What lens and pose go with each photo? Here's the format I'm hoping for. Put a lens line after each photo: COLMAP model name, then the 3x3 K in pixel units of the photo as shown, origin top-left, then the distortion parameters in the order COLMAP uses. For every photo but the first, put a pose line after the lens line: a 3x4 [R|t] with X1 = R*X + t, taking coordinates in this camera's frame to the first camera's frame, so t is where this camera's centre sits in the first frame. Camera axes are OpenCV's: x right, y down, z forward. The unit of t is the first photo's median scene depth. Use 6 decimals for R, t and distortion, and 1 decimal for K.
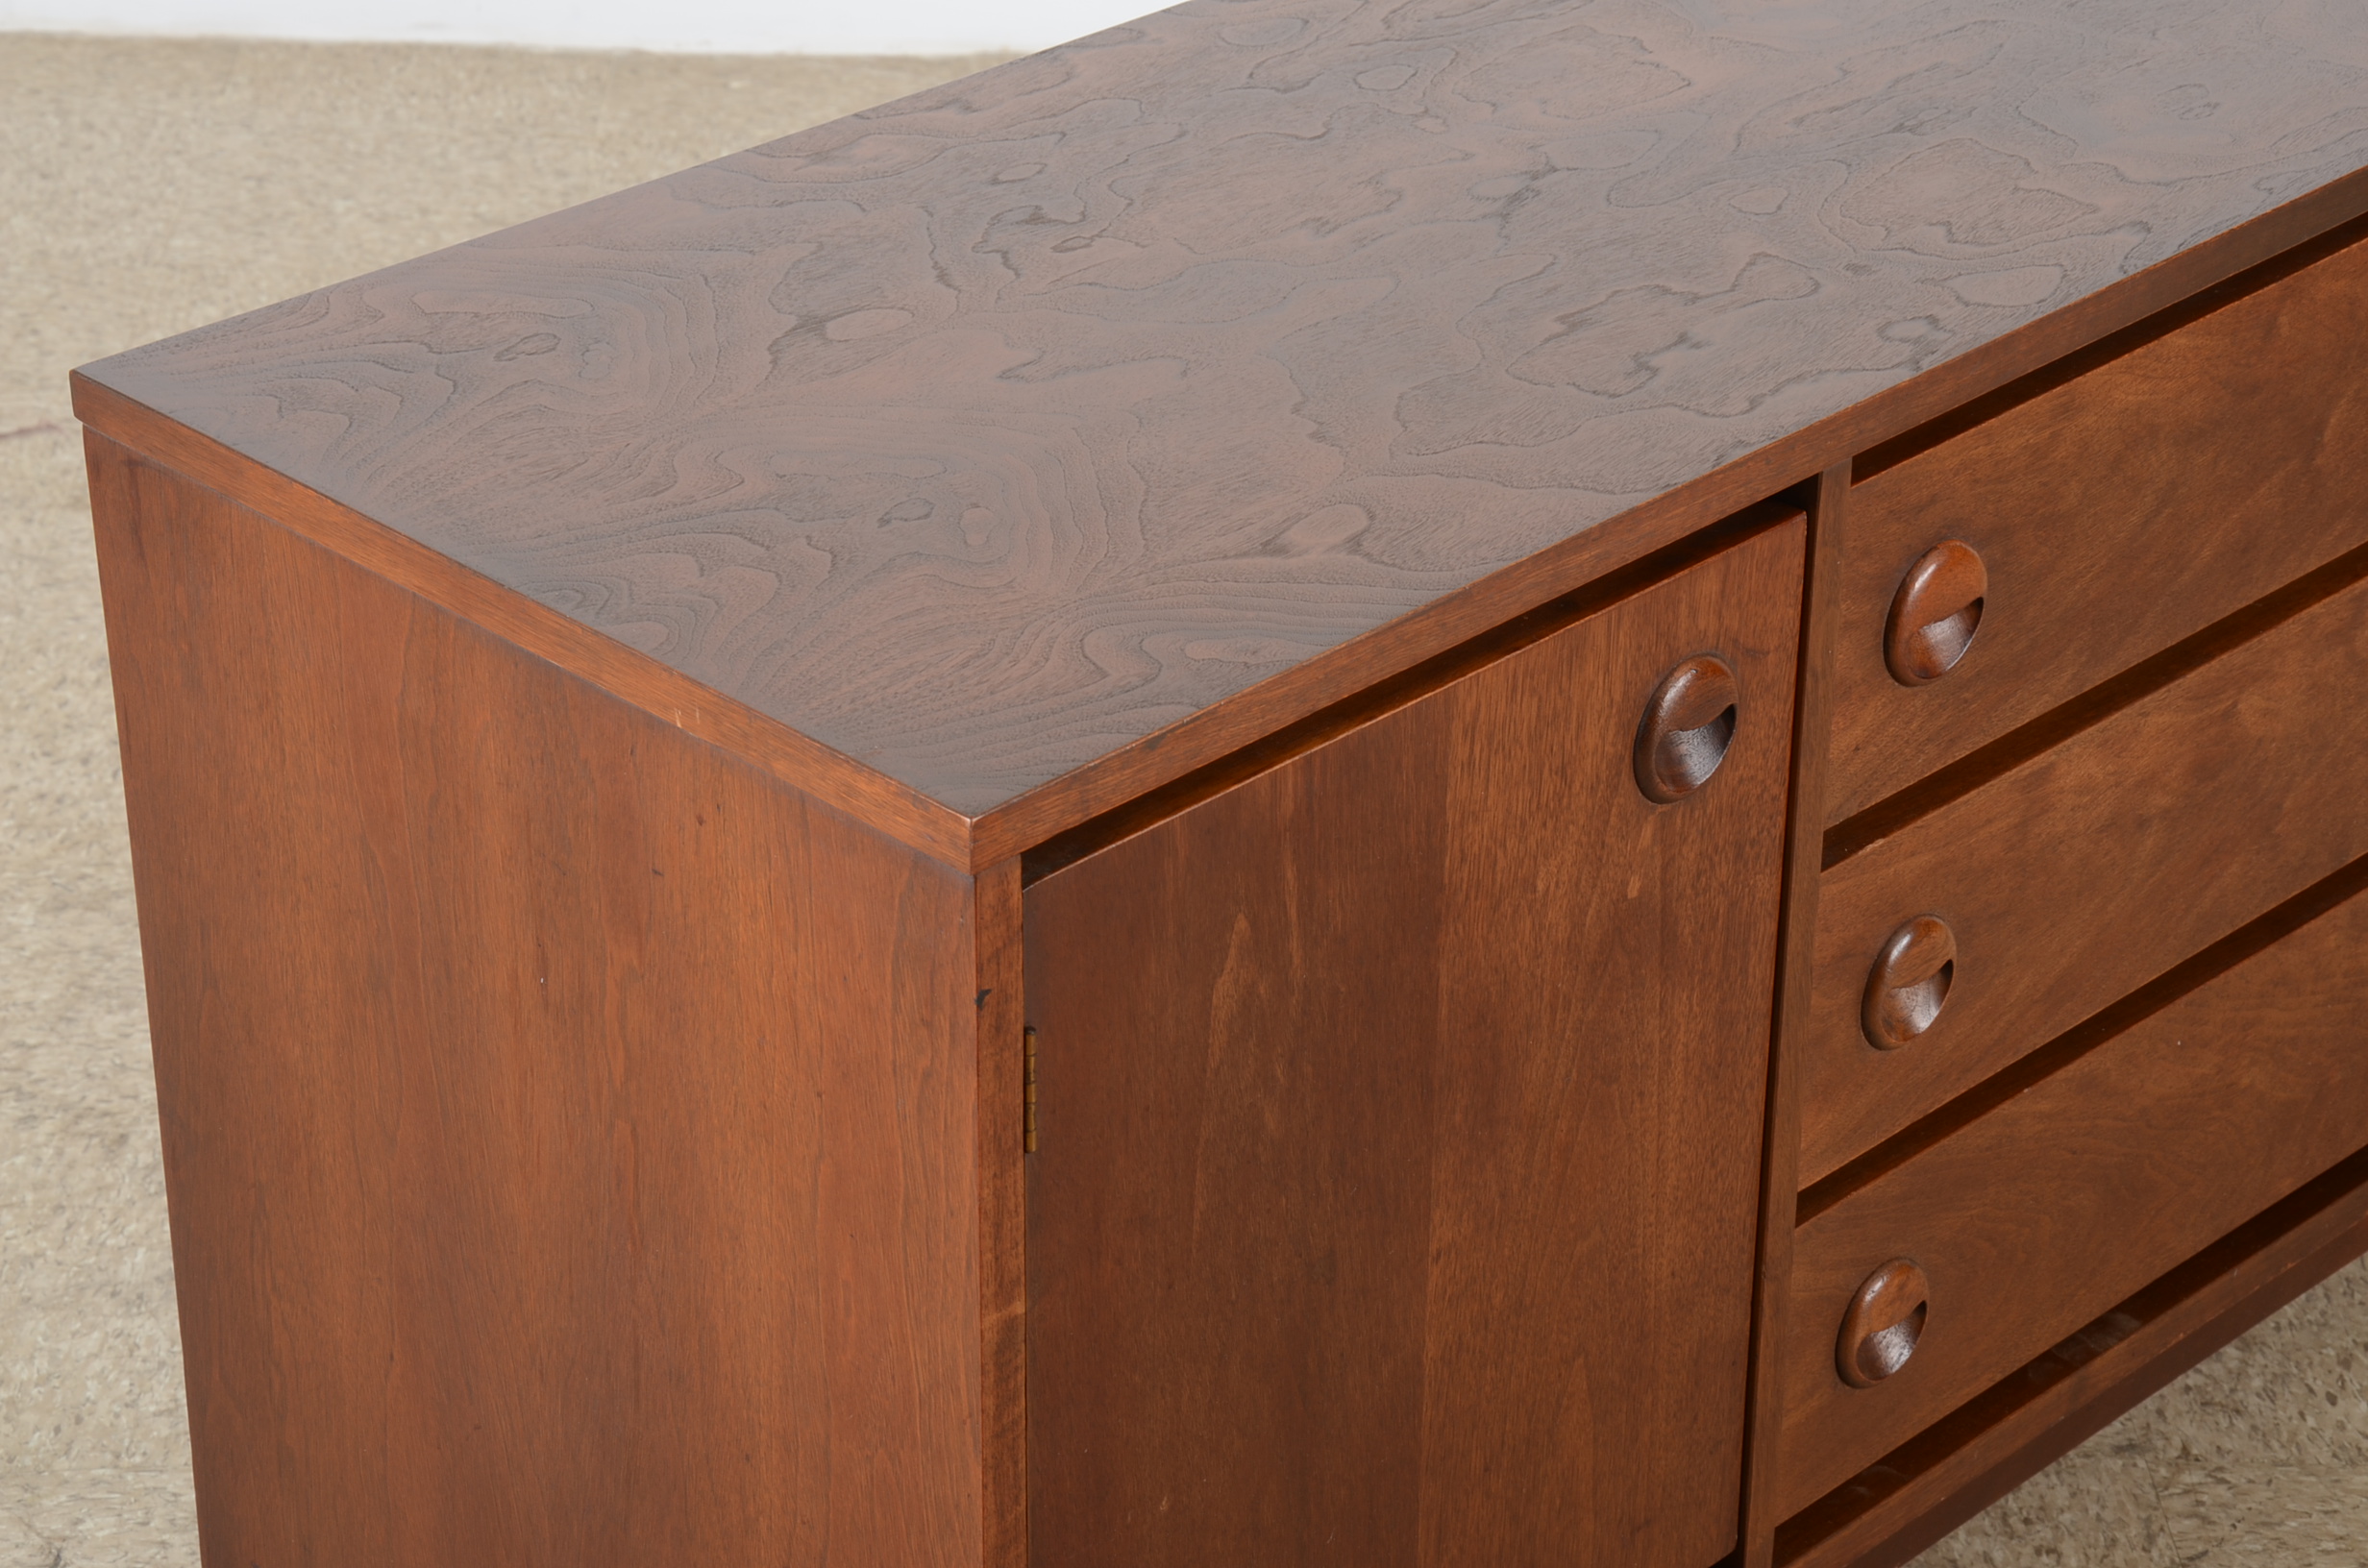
lens RADIAL K [[5170.6, 0, 1190.0], [0, 5170.6, 788.2], [0, 0, 1]] dist [0.448180, 0.000000]
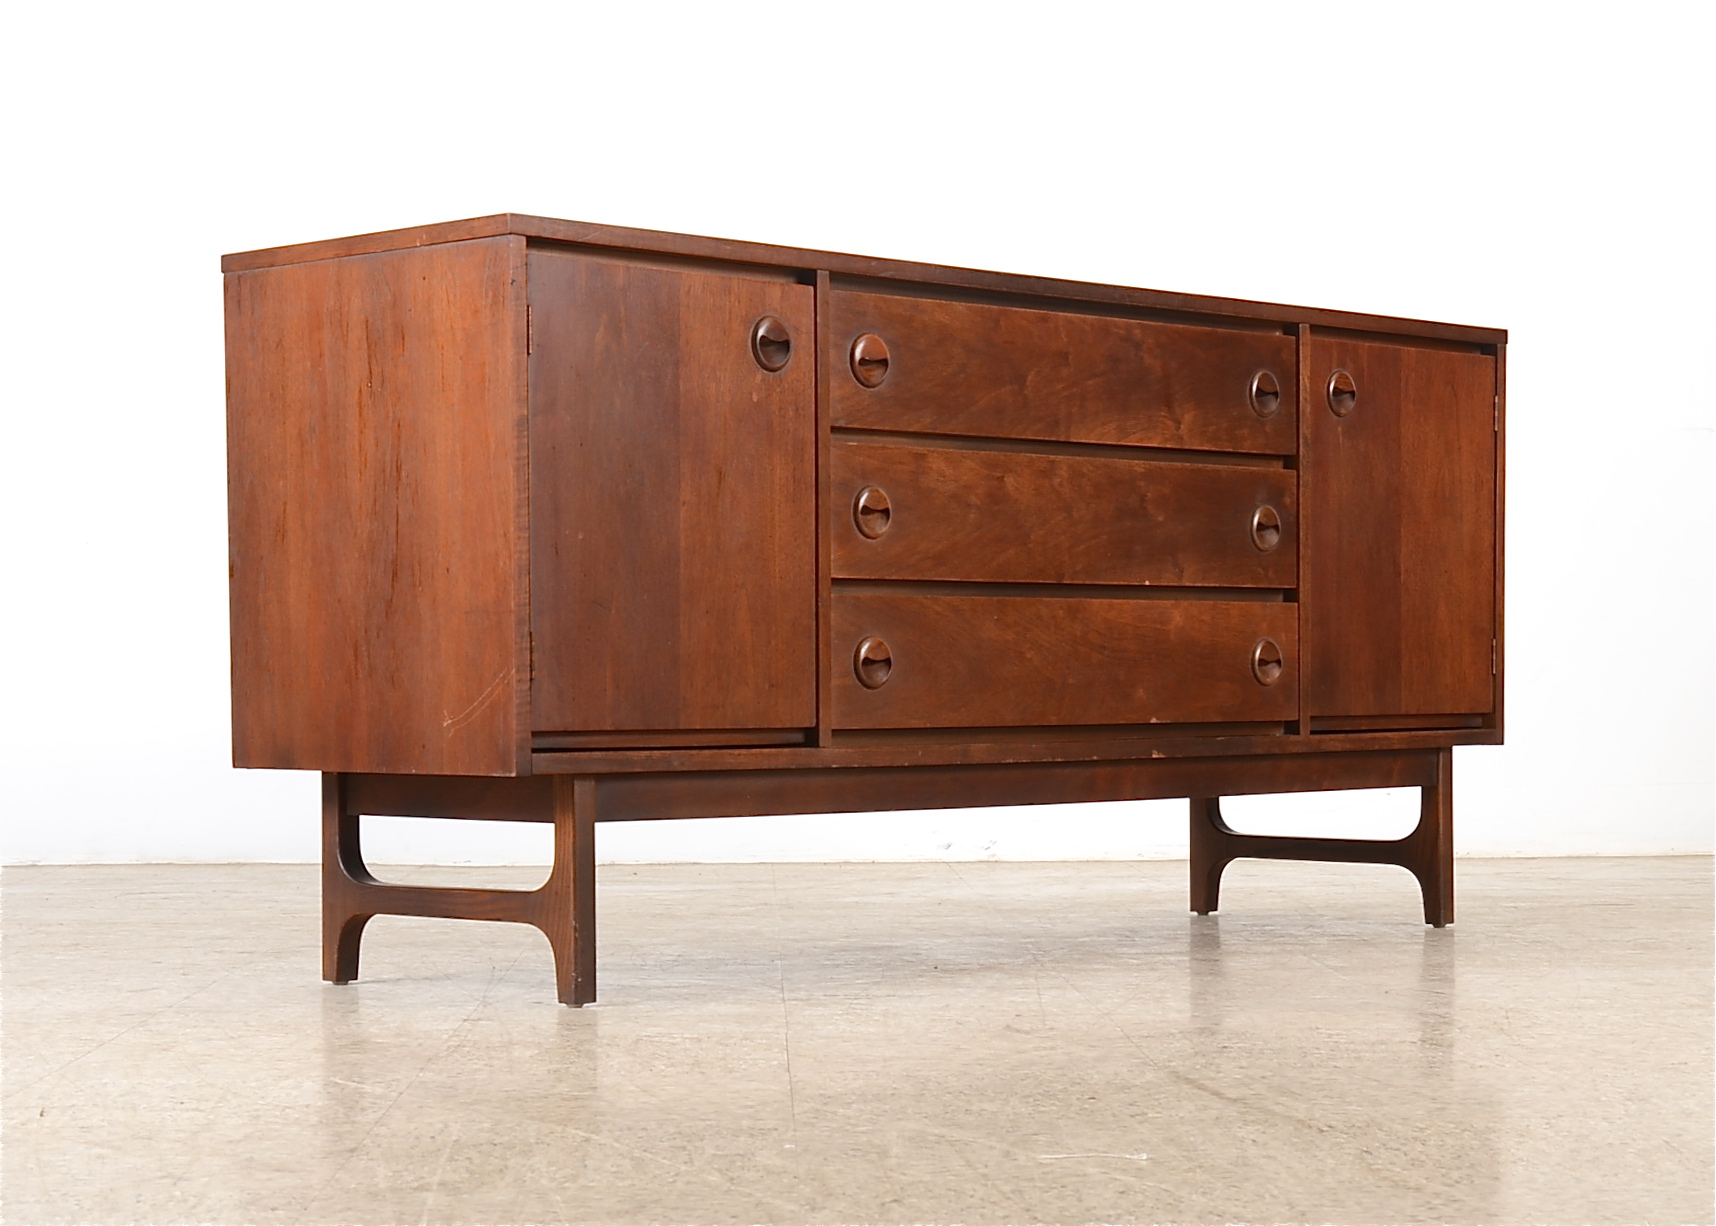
lens RADIAL K [[3524.1, 0, 796.6], [0, 3524.1, 686.3], [0, 0, 1]] dist [0.249615, 0.000000]
pose [[0.999866, -0.012133, -0.010980, 0.127669], [0.005455, 0.879746, -0.475413, 1.077620], [0.015428, 0.475290, 0.879694, -0.624559]]
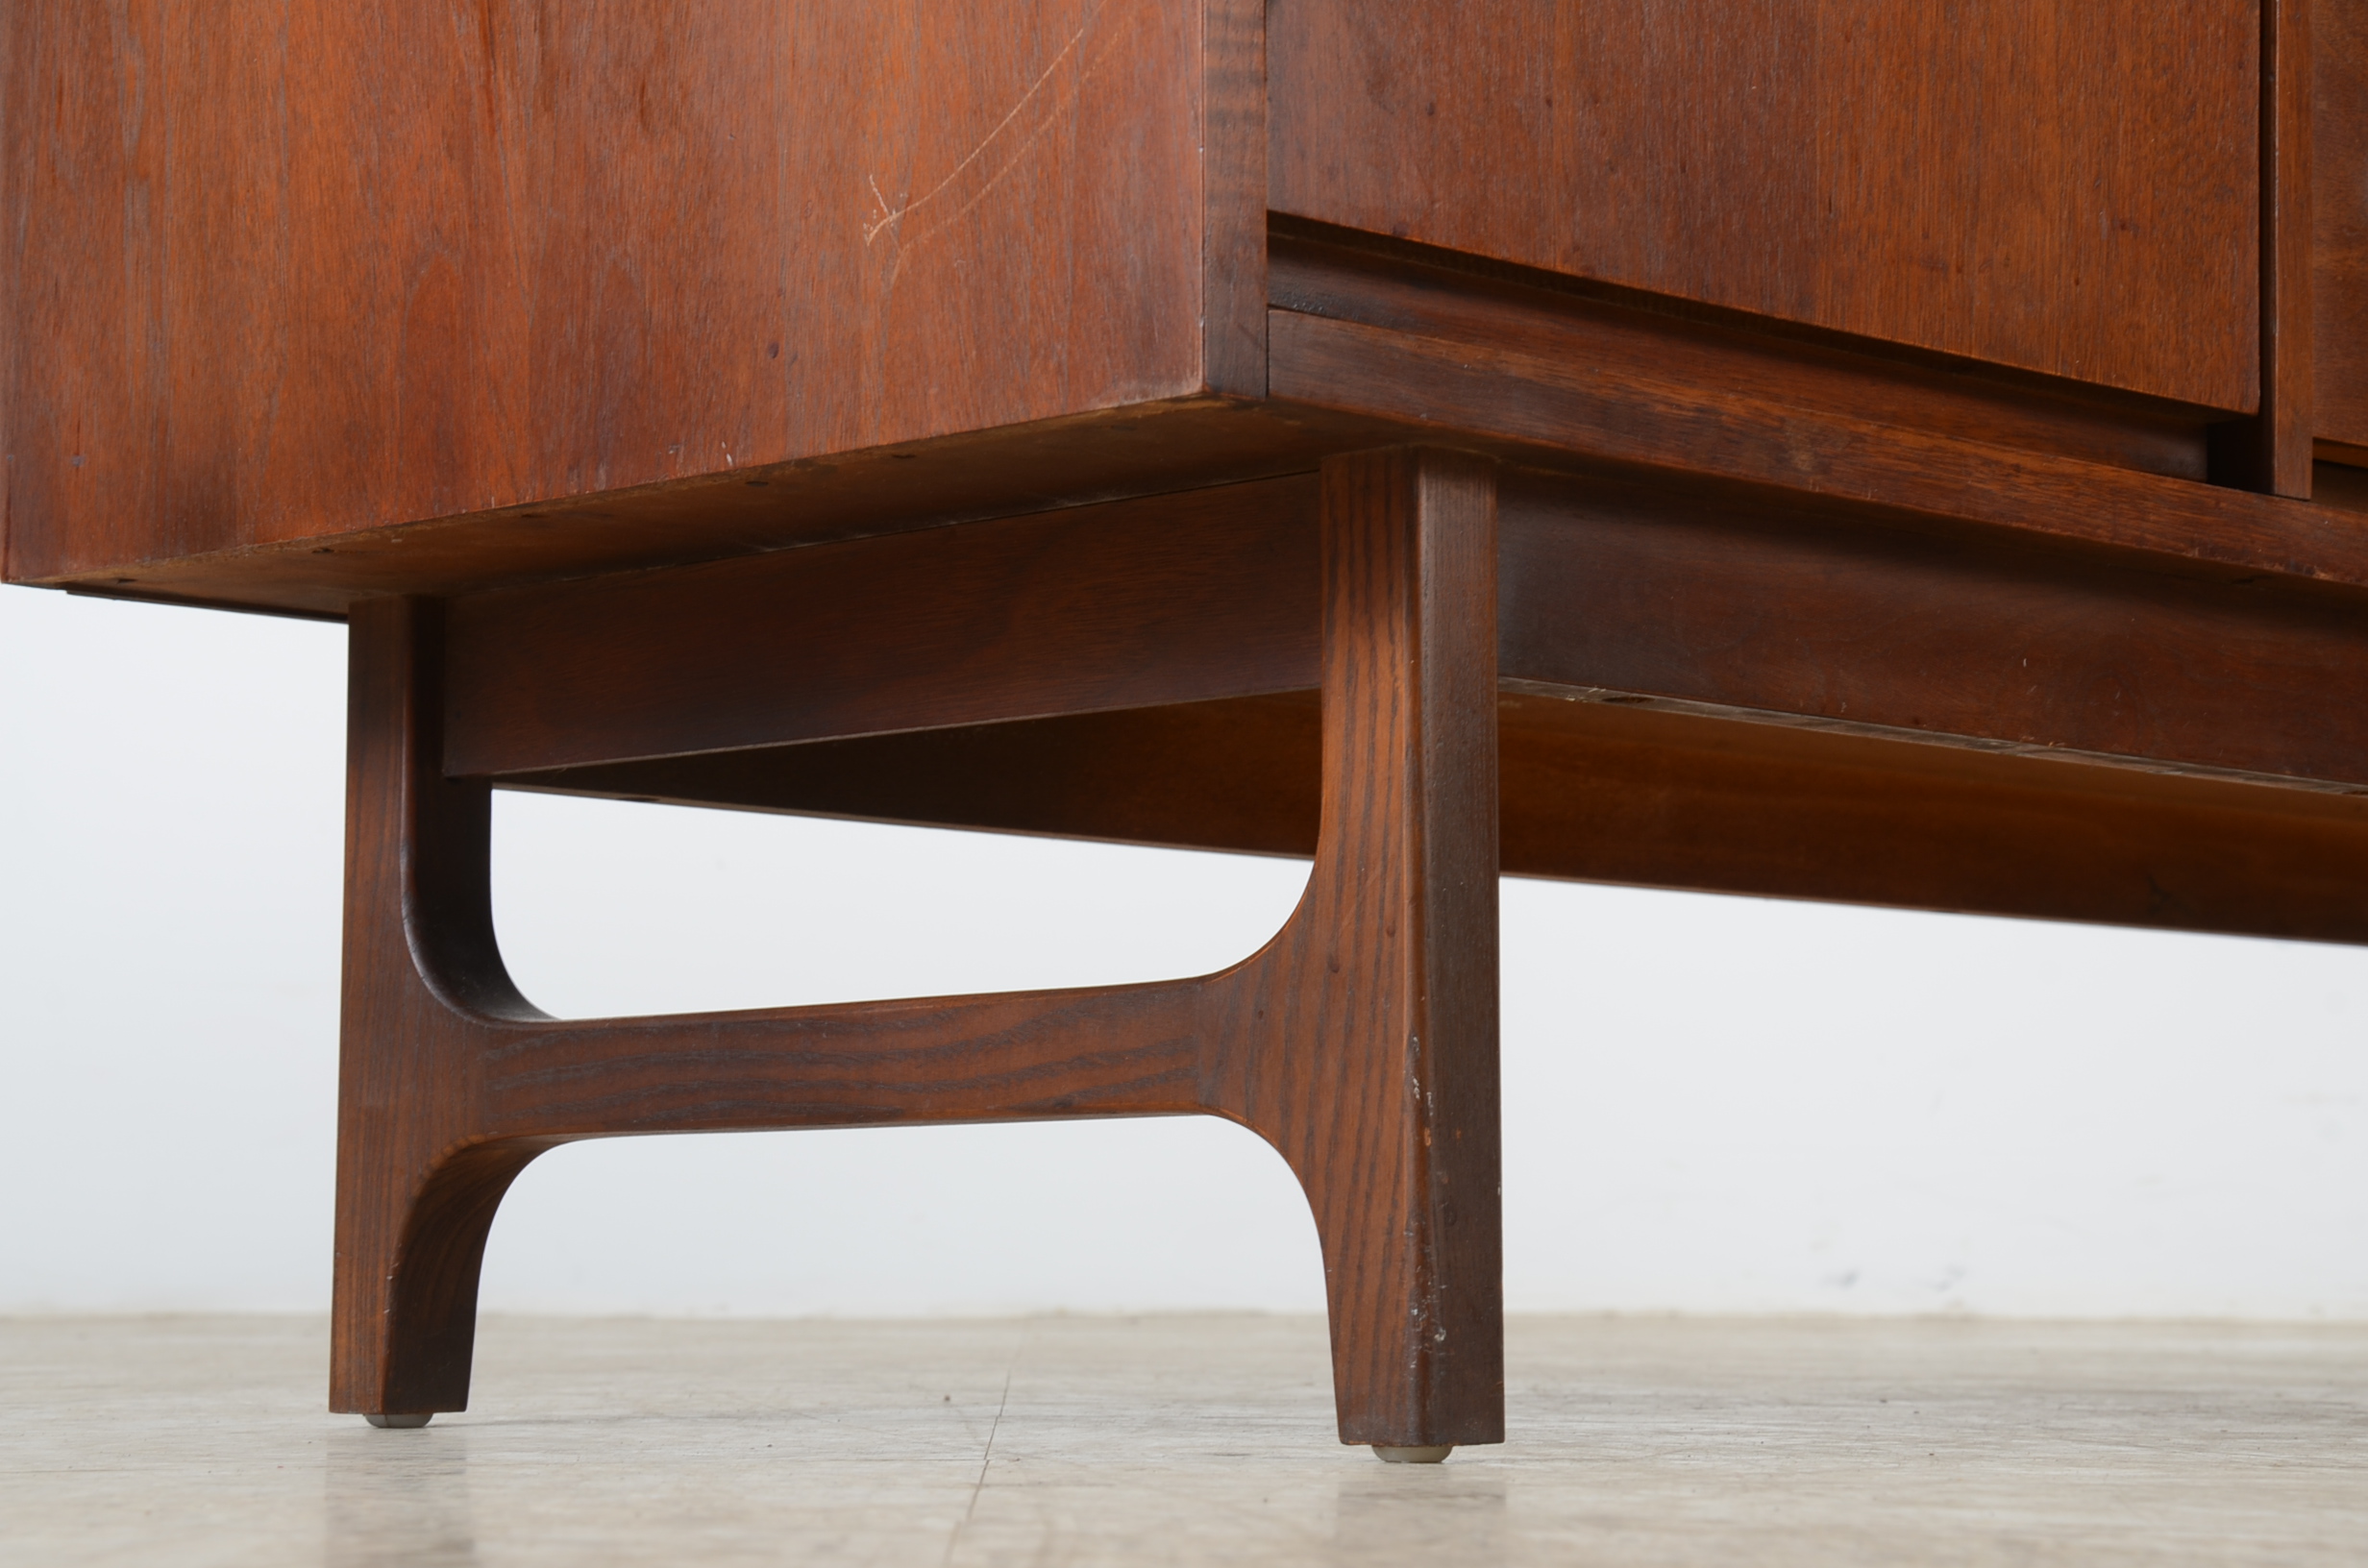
lens RADIAL K [[5129.8, 0, 1189.7], [0, 5129.8, 696.9], [0, 0, 1]] dist [0.447071, 0.000000]
pose [[0.999961, -0.005769, 0.006613, -0.042488], [0.008508, 0.821967, -0.569472, 0.622421], [-0.002151, 0.569506, 0.821984, 0.522108]]
